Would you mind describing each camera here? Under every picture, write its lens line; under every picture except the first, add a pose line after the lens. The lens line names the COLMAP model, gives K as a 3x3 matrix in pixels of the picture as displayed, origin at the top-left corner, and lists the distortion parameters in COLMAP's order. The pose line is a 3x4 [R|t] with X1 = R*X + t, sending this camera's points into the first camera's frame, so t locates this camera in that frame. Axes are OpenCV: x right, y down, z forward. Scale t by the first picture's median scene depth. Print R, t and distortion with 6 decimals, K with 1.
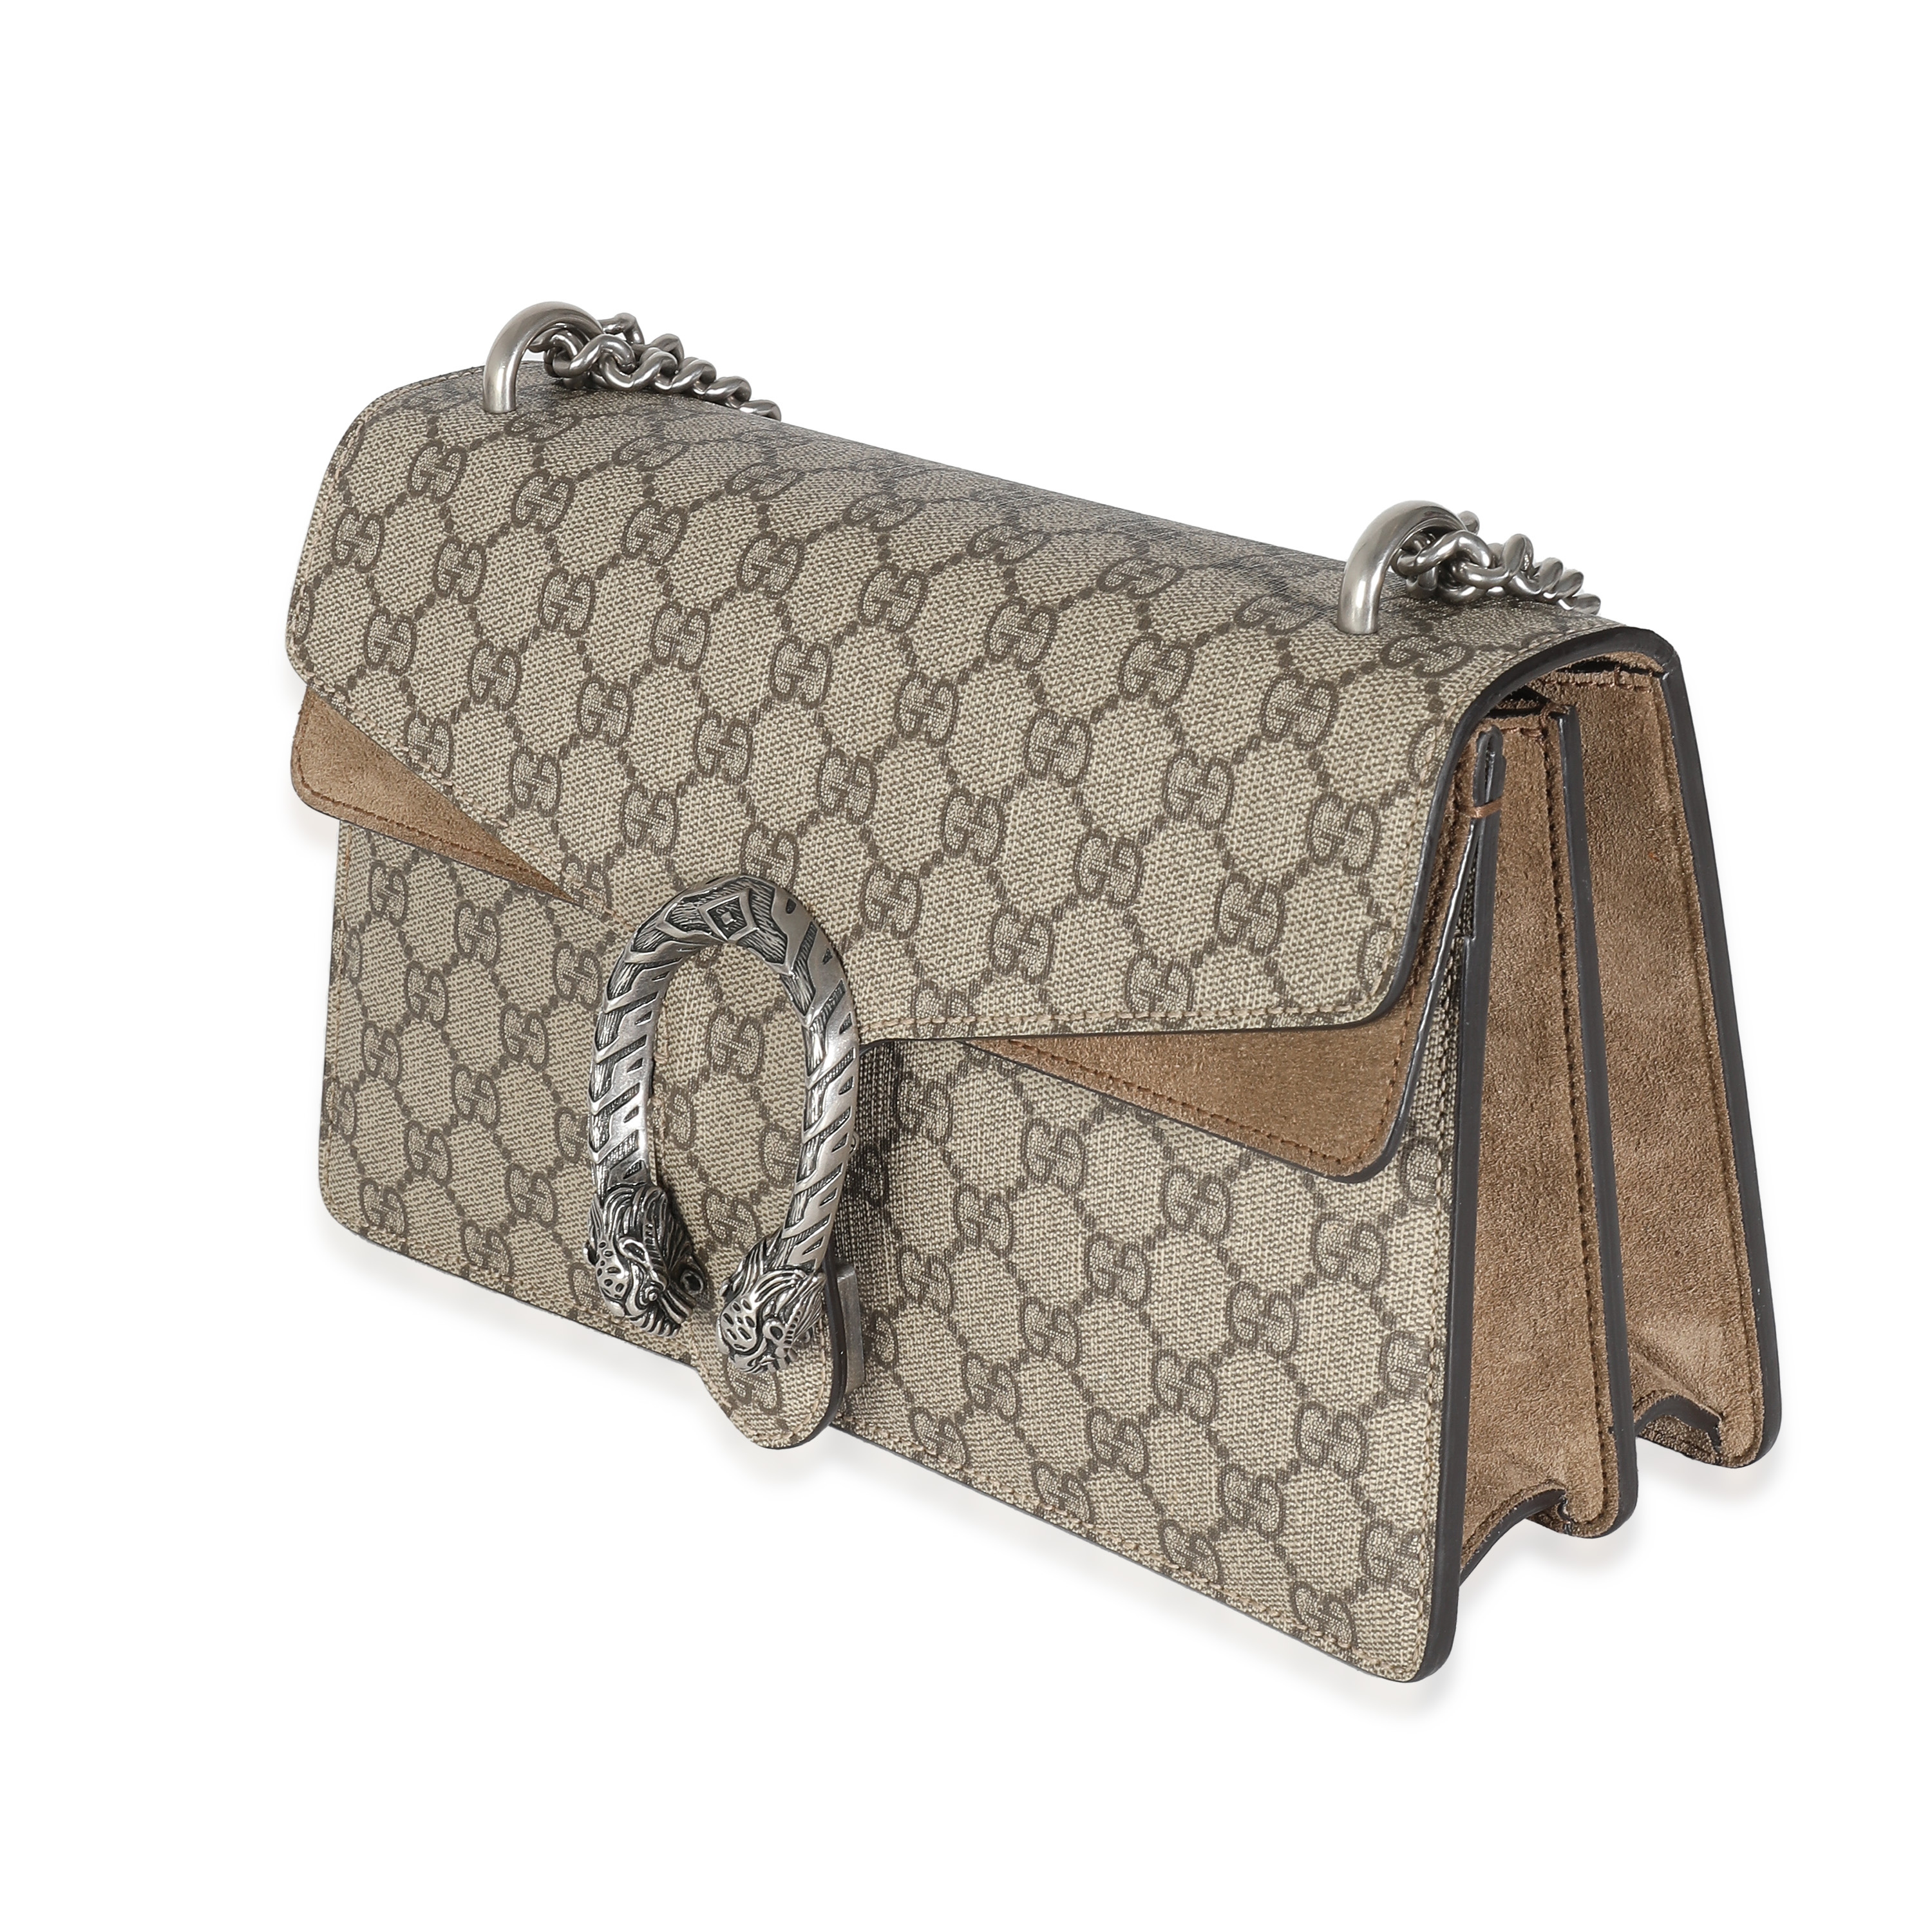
lens RADIAL K [[4359.1, 0, 962.6], [0, 4359.1, 960.2], [0, 0, 1]] dist [-0.022294, 0.000000]
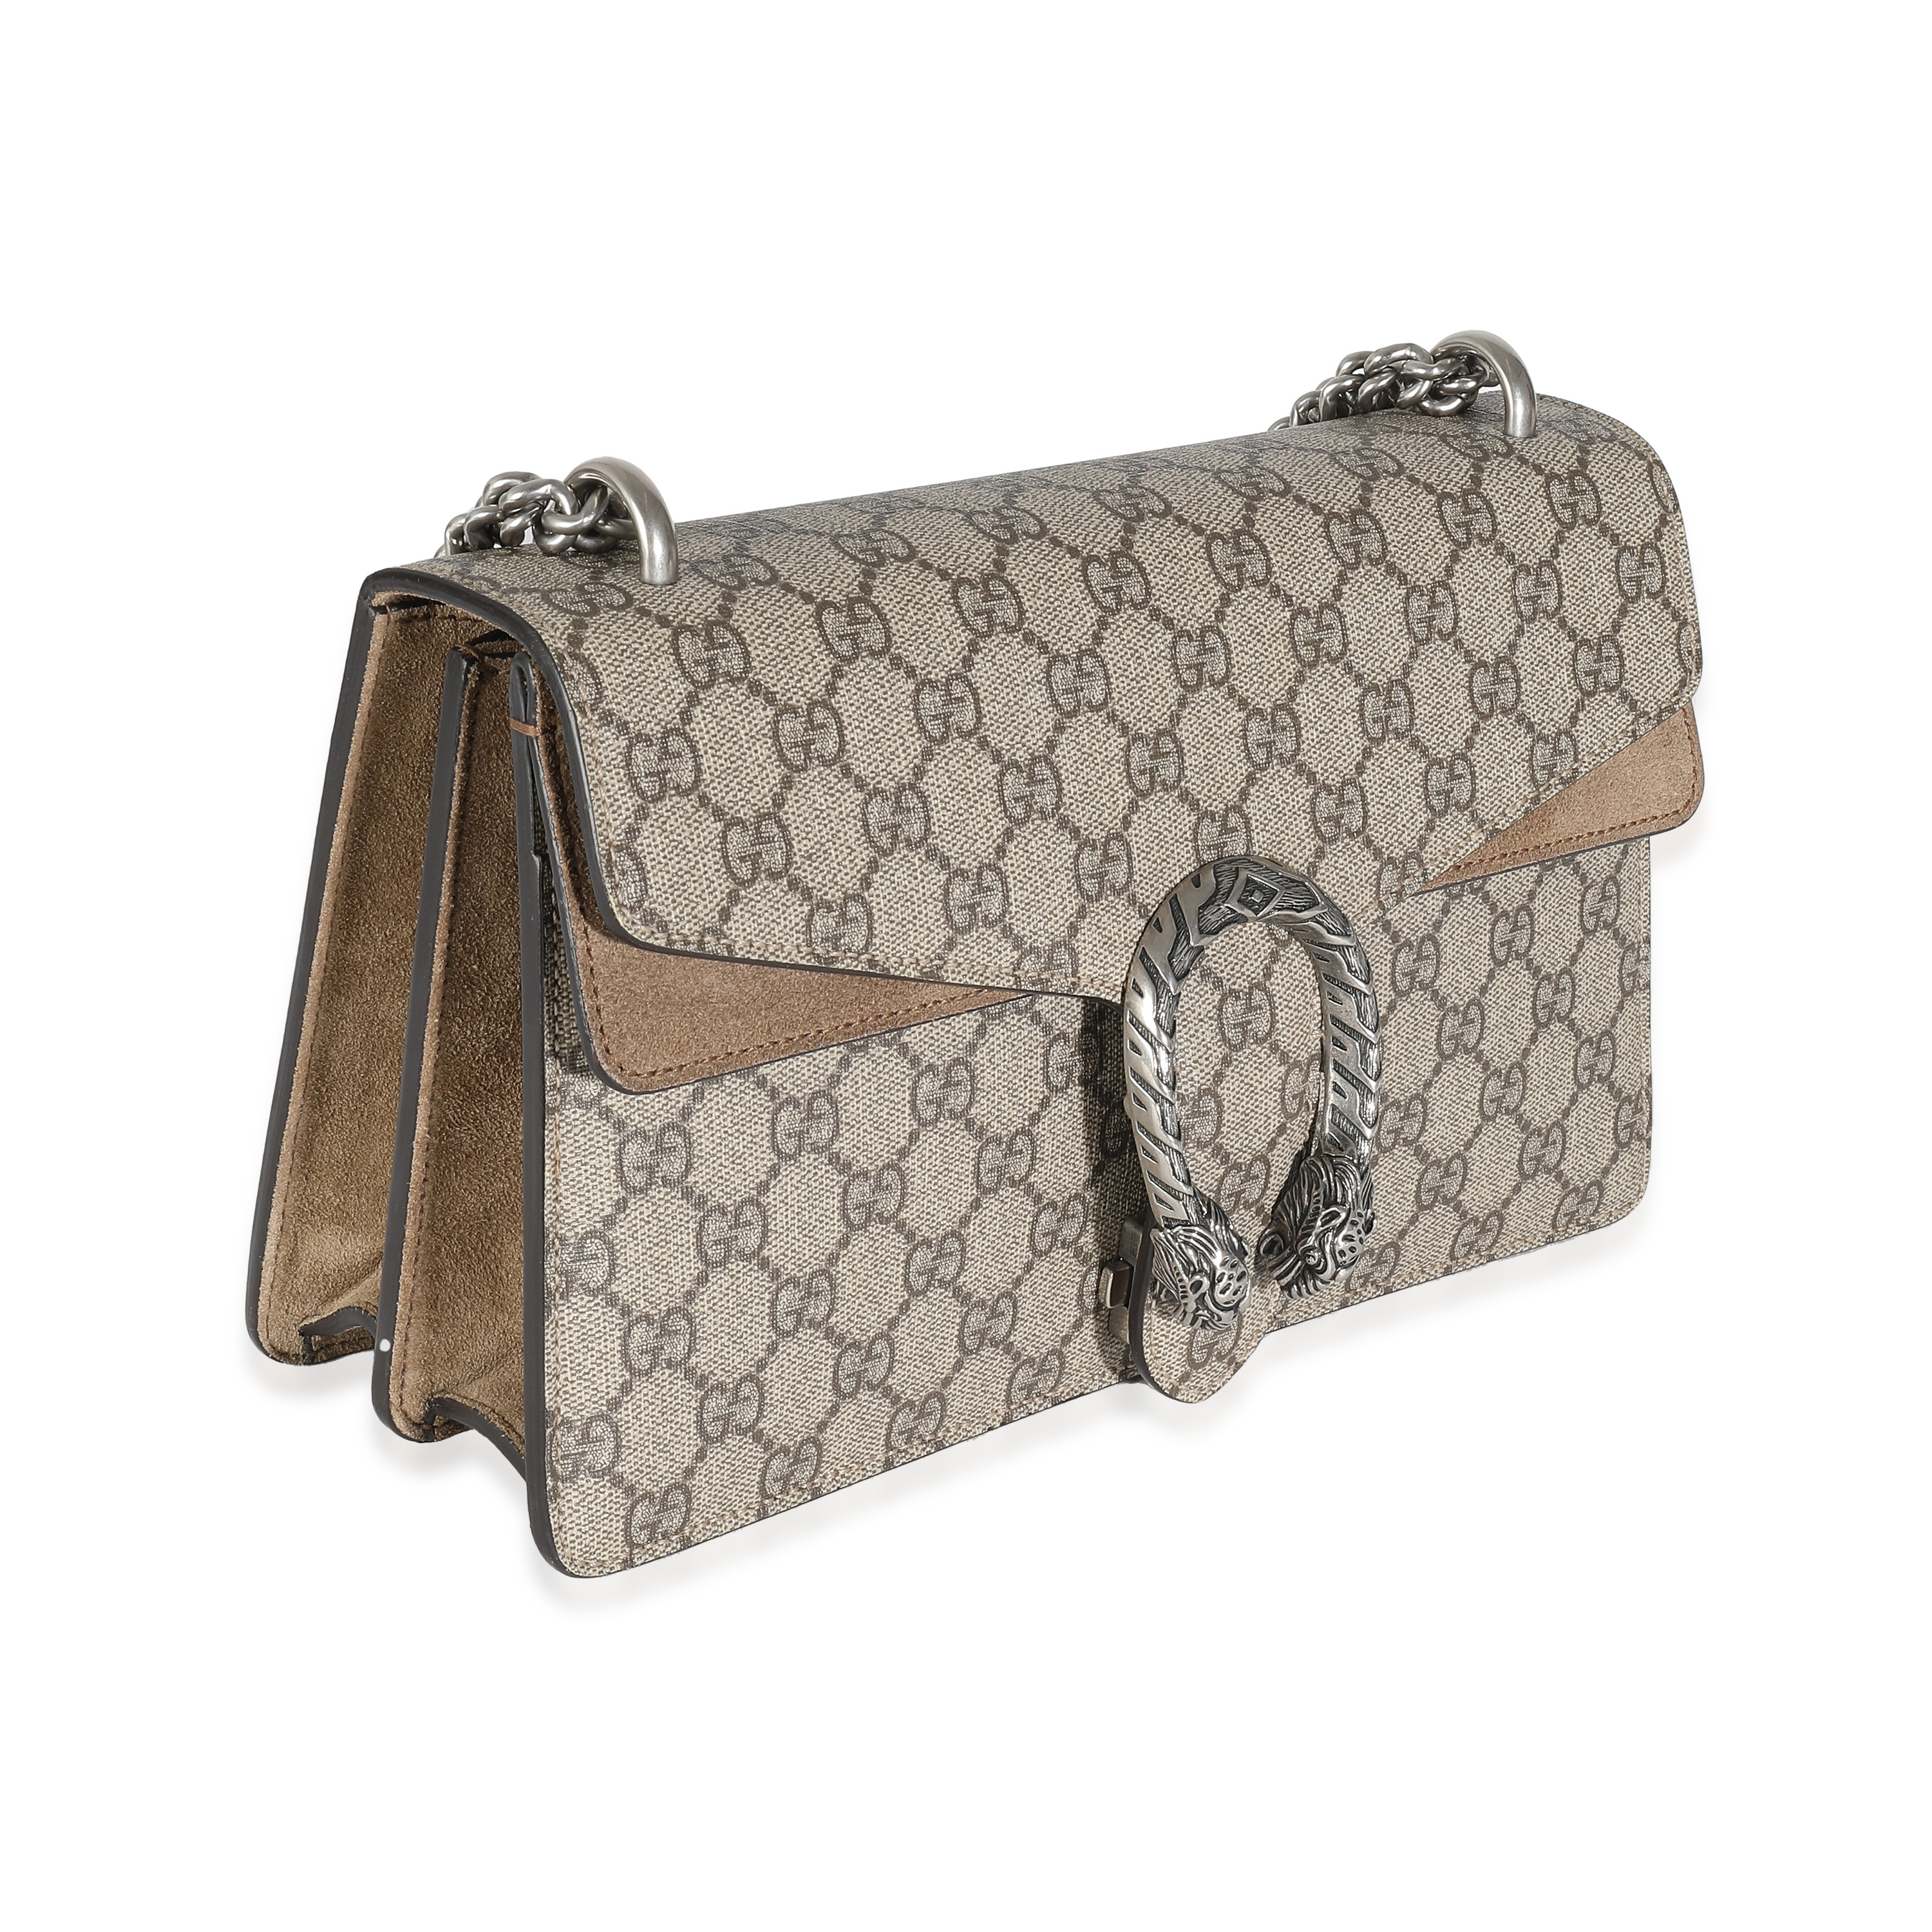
lens RADIAL K [[4359.1, 0, 936.6], [0, 4359.1, 906.3], [0, 0, 1]] dist [-0.022294, 0.000000]
pose [[0.108087, -0.354568, 0.928762, -1.038240], [0.287518, 0.905460, 0.312211, -0.357762], [-0.951657, 0.233290, 0.199813, 0.862281]]
